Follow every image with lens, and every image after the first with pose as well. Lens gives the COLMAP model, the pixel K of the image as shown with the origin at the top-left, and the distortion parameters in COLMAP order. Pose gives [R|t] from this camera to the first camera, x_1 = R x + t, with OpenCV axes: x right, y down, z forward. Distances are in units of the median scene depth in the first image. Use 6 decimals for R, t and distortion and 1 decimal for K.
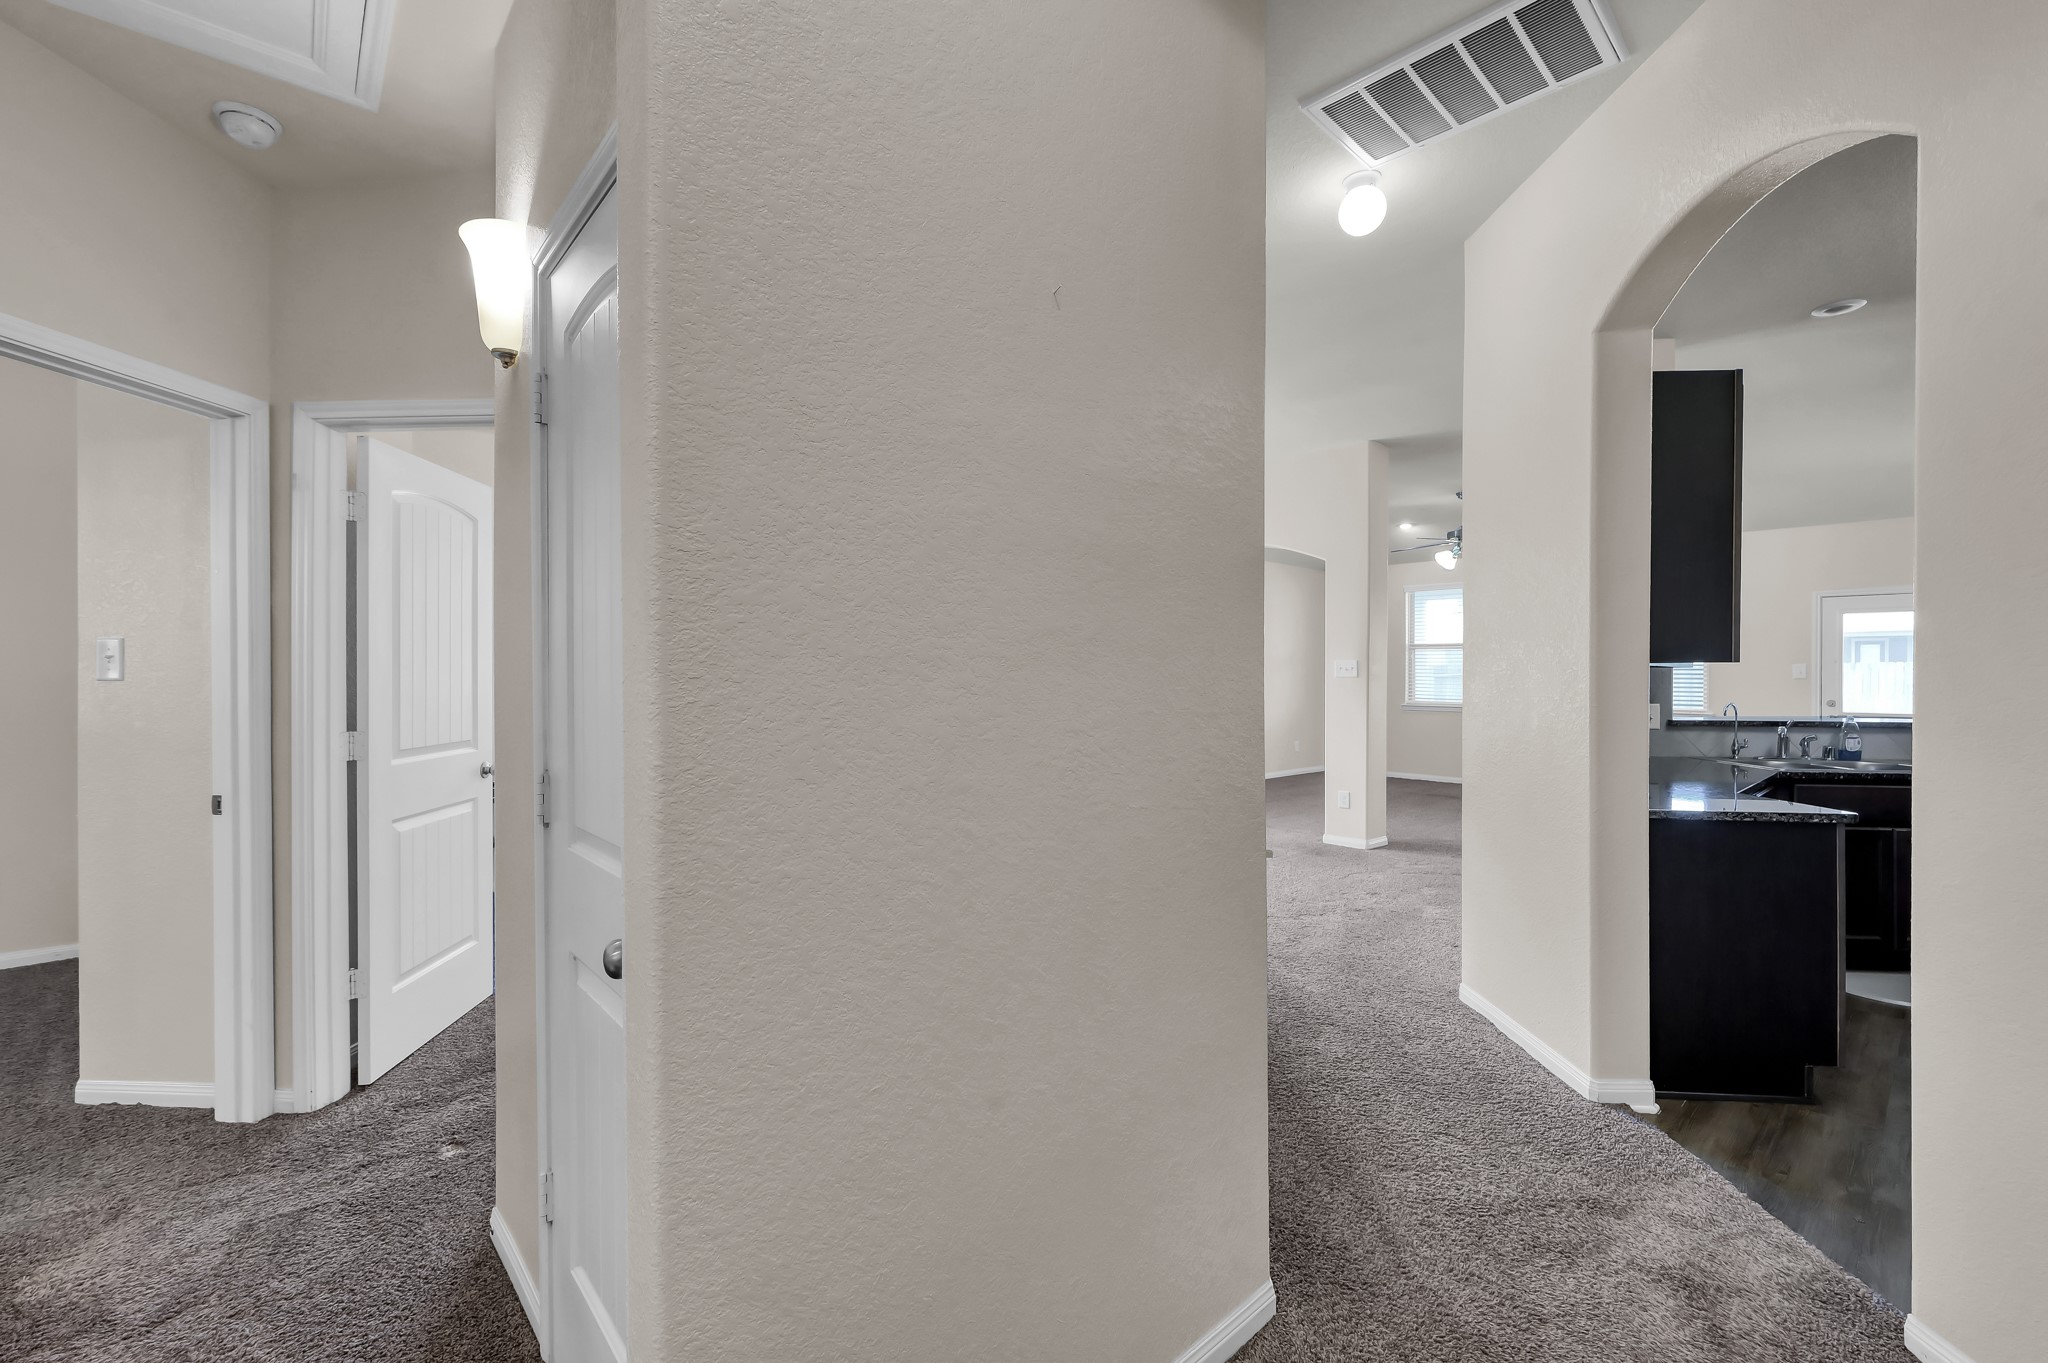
lens RADIAL K [[831.0, 0, 1017.3], [0, 831.0, 675.4], [0, 0, 1]] dist [0.002139, -0.000257]
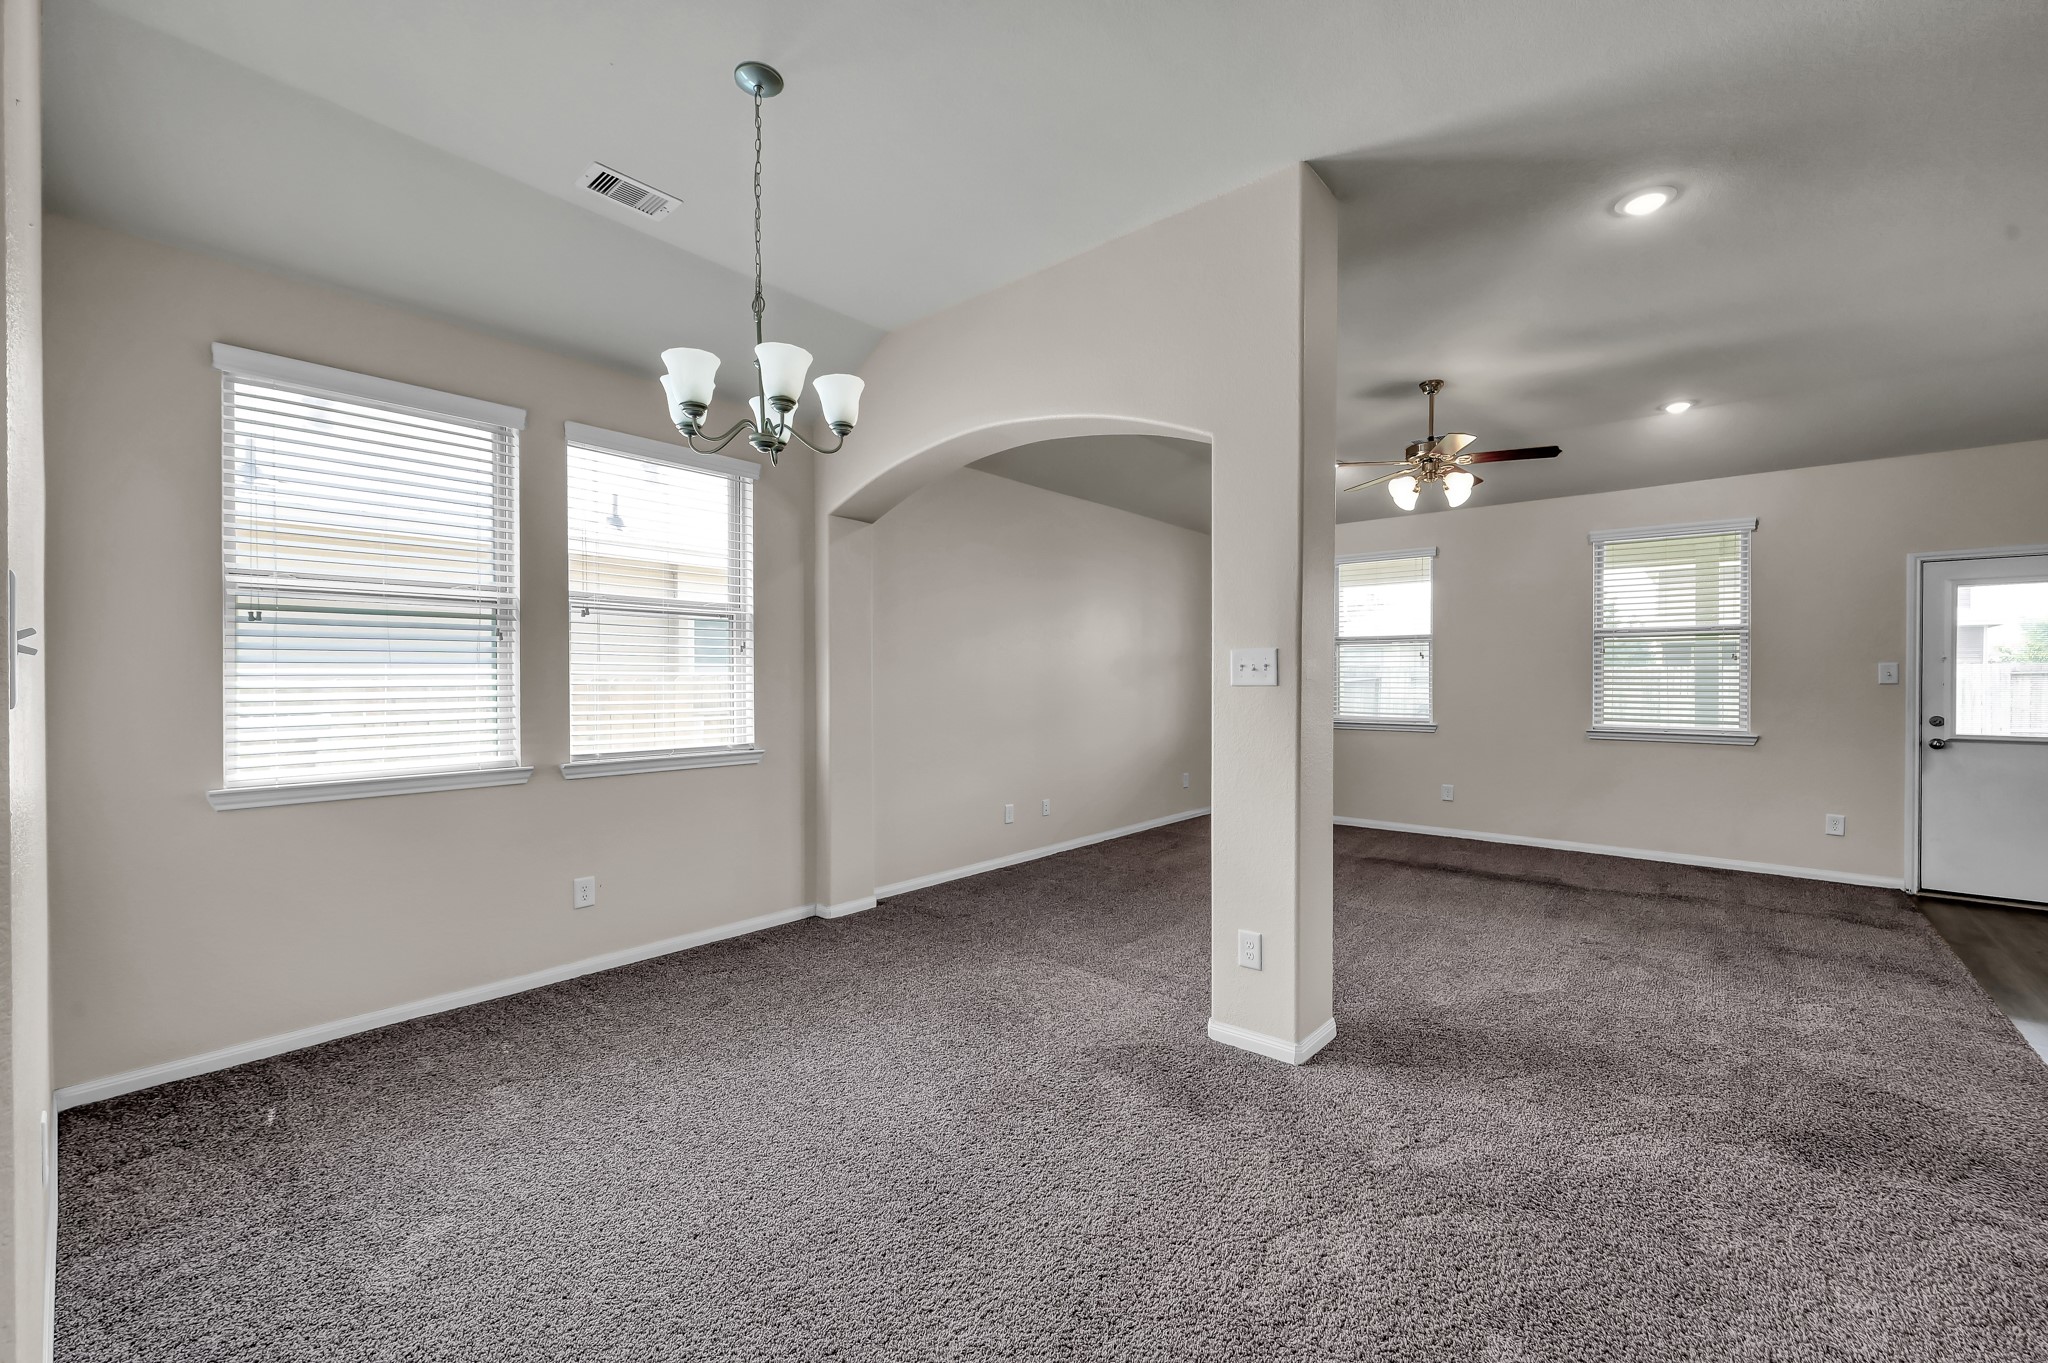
lens RADIAL K [[831.0, 0, 1020.7], [0, 831.0, 672.7], [0, 0, 1]] dist [0.002139, -0.000257]
pose [[0.990487, -0.000177, 0.137609, 0.112945], [0.000947, 0.999984, -0.005527, -0.001928], [-0.137606, 0.005605, 0.990471, 0.322468]]
